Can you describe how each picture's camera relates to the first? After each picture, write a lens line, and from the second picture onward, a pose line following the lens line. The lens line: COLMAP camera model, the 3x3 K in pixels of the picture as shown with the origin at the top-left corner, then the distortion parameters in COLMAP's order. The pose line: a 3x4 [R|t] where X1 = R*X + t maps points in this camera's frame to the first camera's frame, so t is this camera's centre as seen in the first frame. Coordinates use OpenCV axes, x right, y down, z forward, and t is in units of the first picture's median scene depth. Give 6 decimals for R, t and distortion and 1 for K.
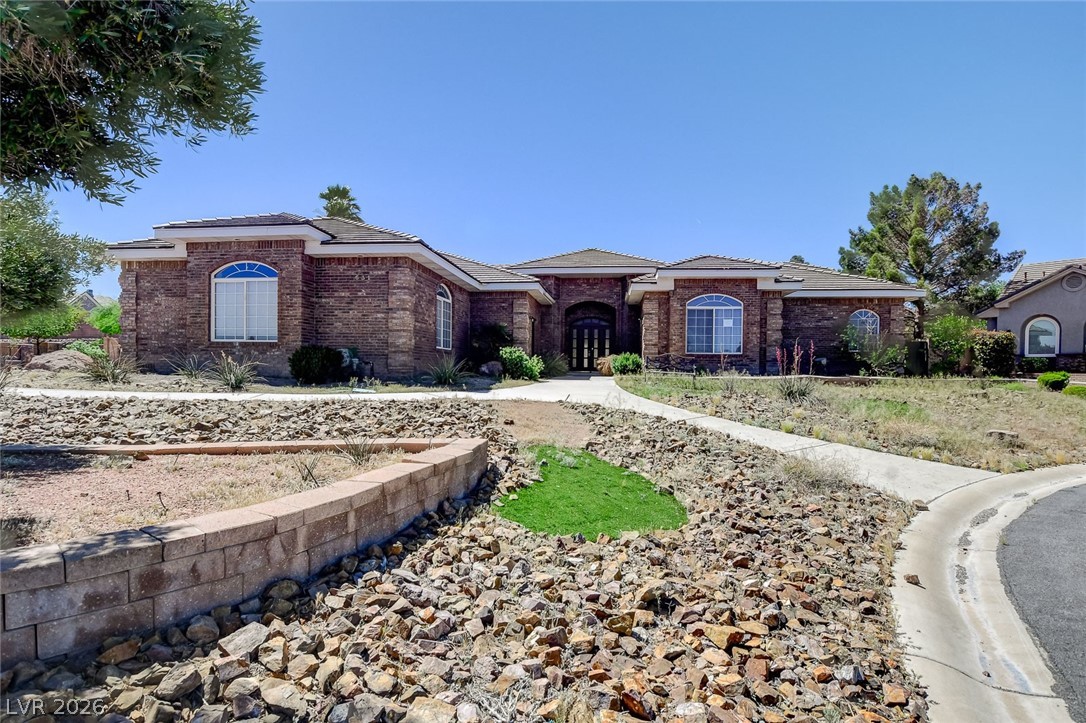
lens RADIAL K [[566.9, 0, 540.6], [0, 566.9, 370.2], [0, 0, 1]] dist [-0.014765, -0.000269]
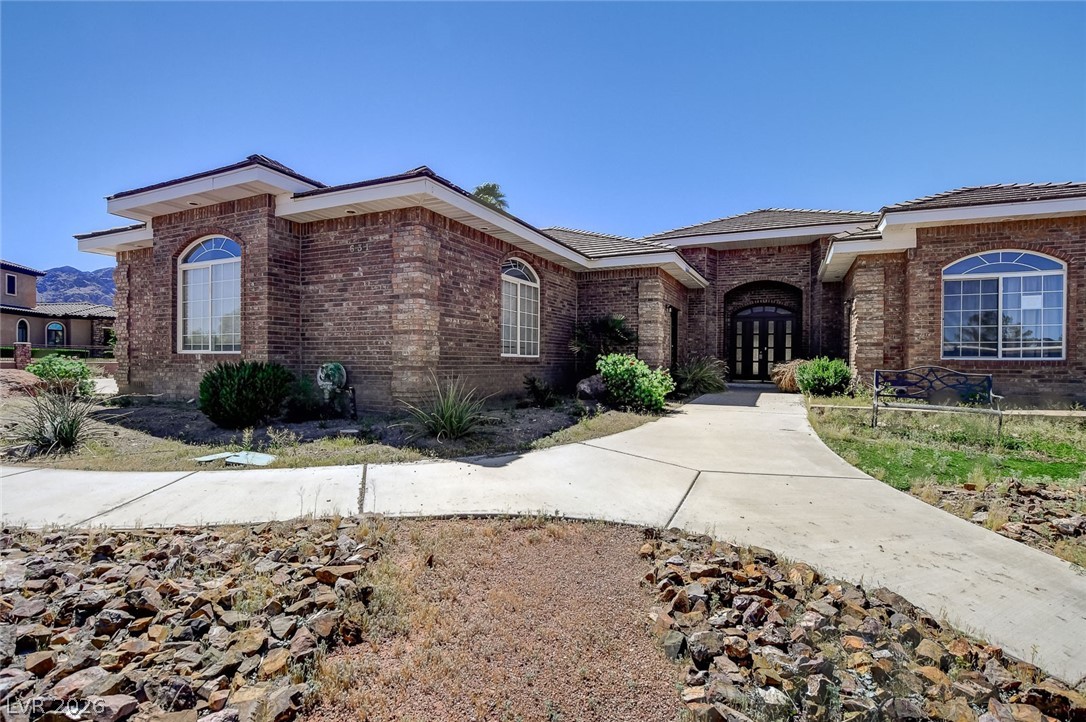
lens RADIAL K [[532.3, 0, 543.0], [0, 532.3, 361.0], [0, 0, 1]] dist [-0.020740, 0.000655]
pose [[0.951431, -0.005712, -0.307809, 0.042334], [0.004334, 0.999977, -0.005161, -0.027830], [0.307832, 0.003577, 0.951434, 0.393935]]
